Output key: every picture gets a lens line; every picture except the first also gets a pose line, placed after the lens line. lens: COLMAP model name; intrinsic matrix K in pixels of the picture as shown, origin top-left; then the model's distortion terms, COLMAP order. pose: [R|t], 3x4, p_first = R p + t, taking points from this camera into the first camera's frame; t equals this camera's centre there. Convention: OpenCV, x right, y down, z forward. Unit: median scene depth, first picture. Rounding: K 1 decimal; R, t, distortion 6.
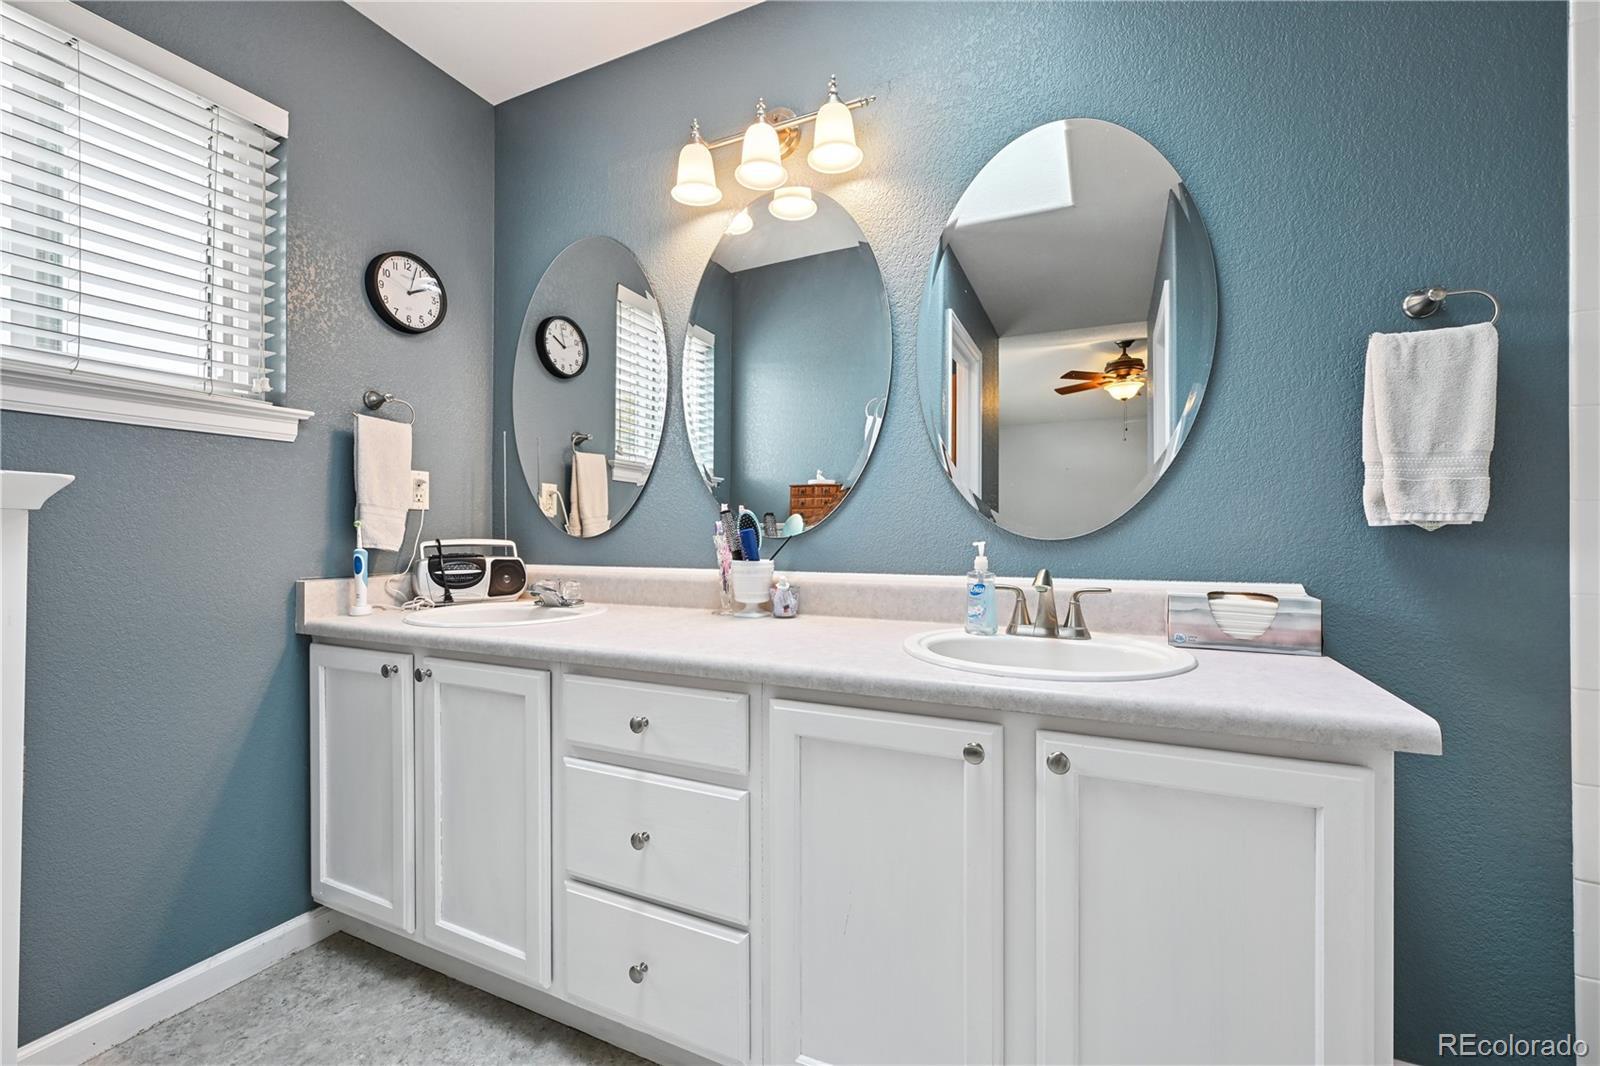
lens RADIAL K [[665.8, 0, 800.5], [0, 665.8, 526.4], [0, 0, 1]] dist [0.001657, -0.000153]
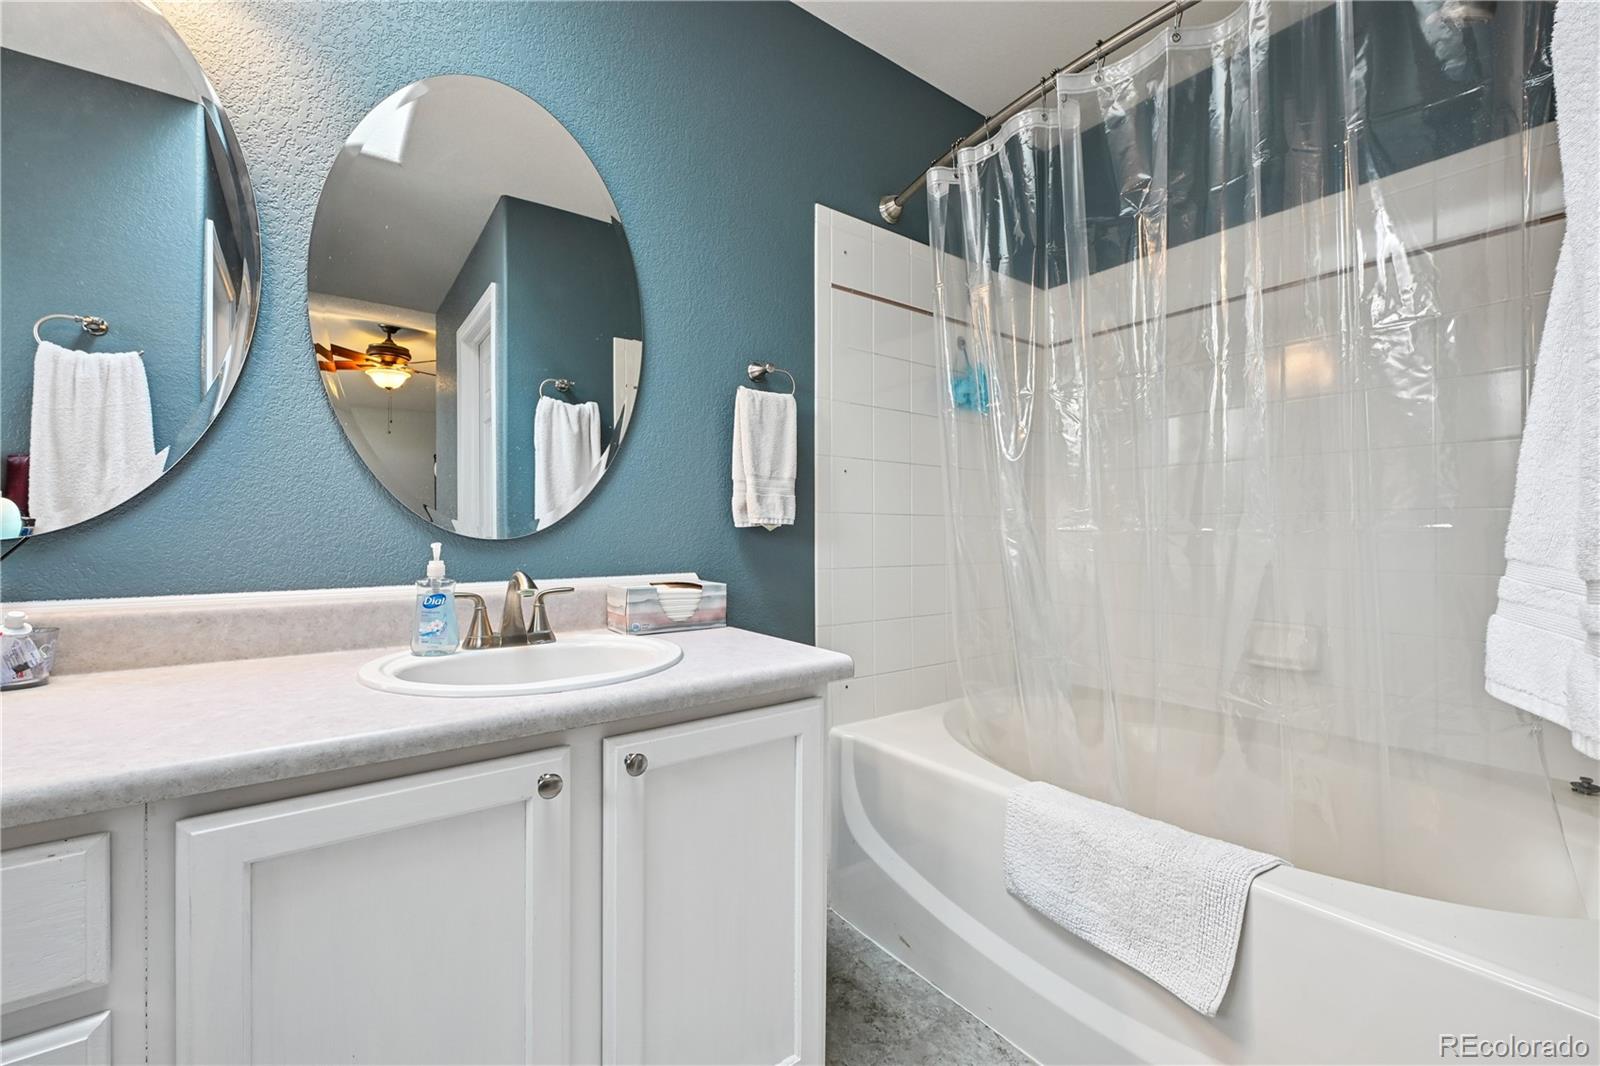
lens RADIAL K [[665.8, 0, 800.5], [0, 665.8, 526.4], [0, 0, 1]] dist [0.001657, -0.000153]
pose [[0.470591, 0.007571, 0.882319, -0.282880], [-0.009140, 0.999951, -0.003705, 0.001772], [-0.882304, -0.006321, 0.470637, 0.243698]]
